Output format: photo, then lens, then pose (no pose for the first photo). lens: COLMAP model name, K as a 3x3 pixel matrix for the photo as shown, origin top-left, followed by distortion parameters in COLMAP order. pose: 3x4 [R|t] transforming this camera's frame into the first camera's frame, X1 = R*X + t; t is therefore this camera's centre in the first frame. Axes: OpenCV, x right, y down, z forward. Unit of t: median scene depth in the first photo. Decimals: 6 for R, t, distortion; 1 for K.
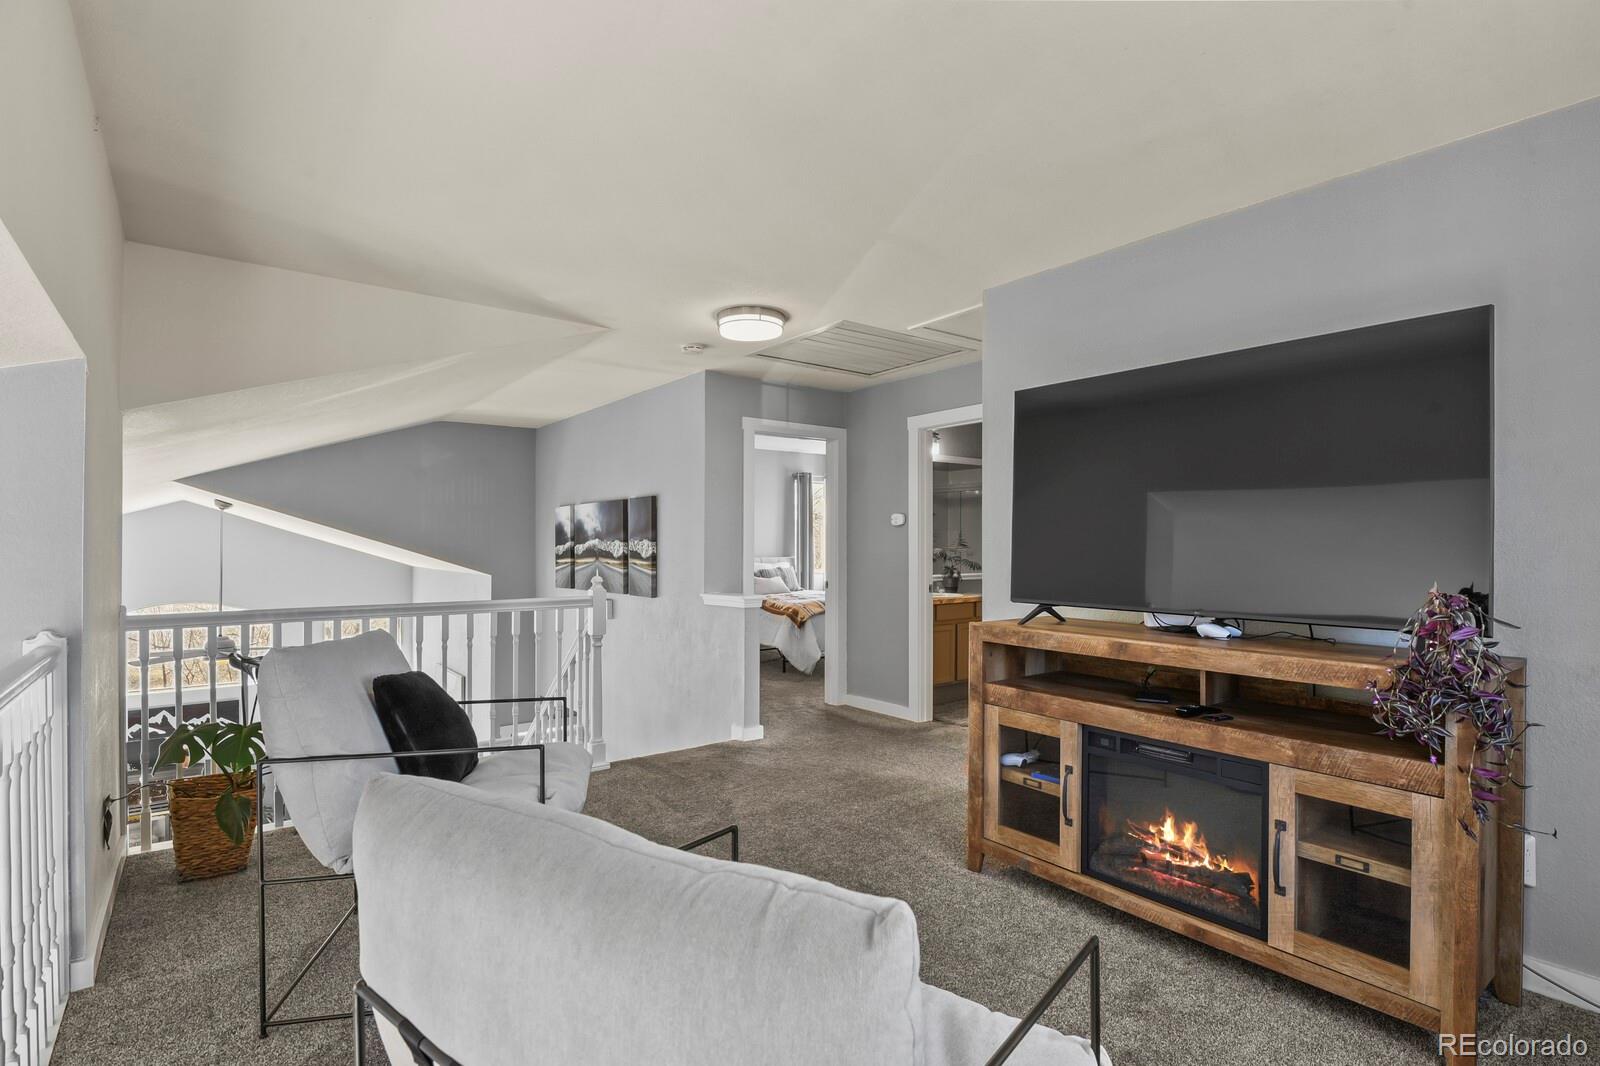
lens RADIAL K [[777.5, 0, 805.3], [0, 777.5, 539.9], [0, 0, 1]] dist [0.002000, -0.016118]
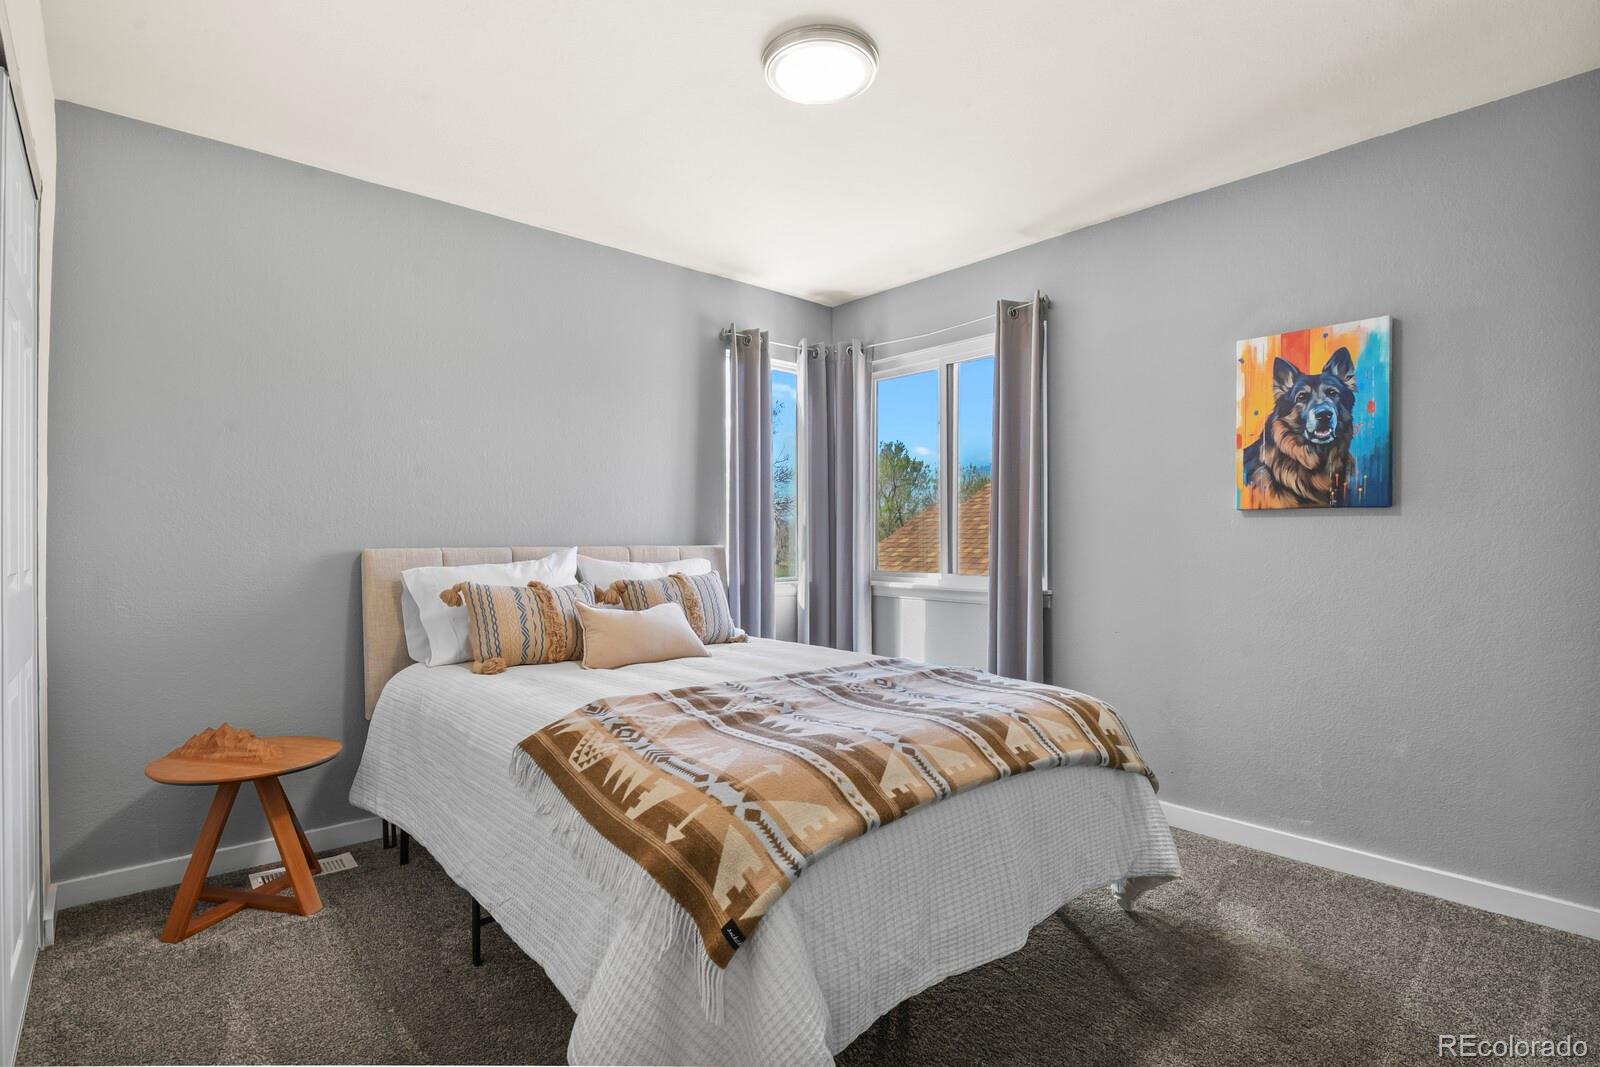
lens RADIAL K [[777.5, 0, 805.3], [0, 777.5, 540.4], [0, 0, 1]] dist [0.002000, -0.016118]
pose [[0.997434, 0.000155, 0.071595, -0.001438], [-0.000670, 0.999974, 0.007163, 0.017600], [-0.071592, -0.007193, 0.997408, 0.649228]]
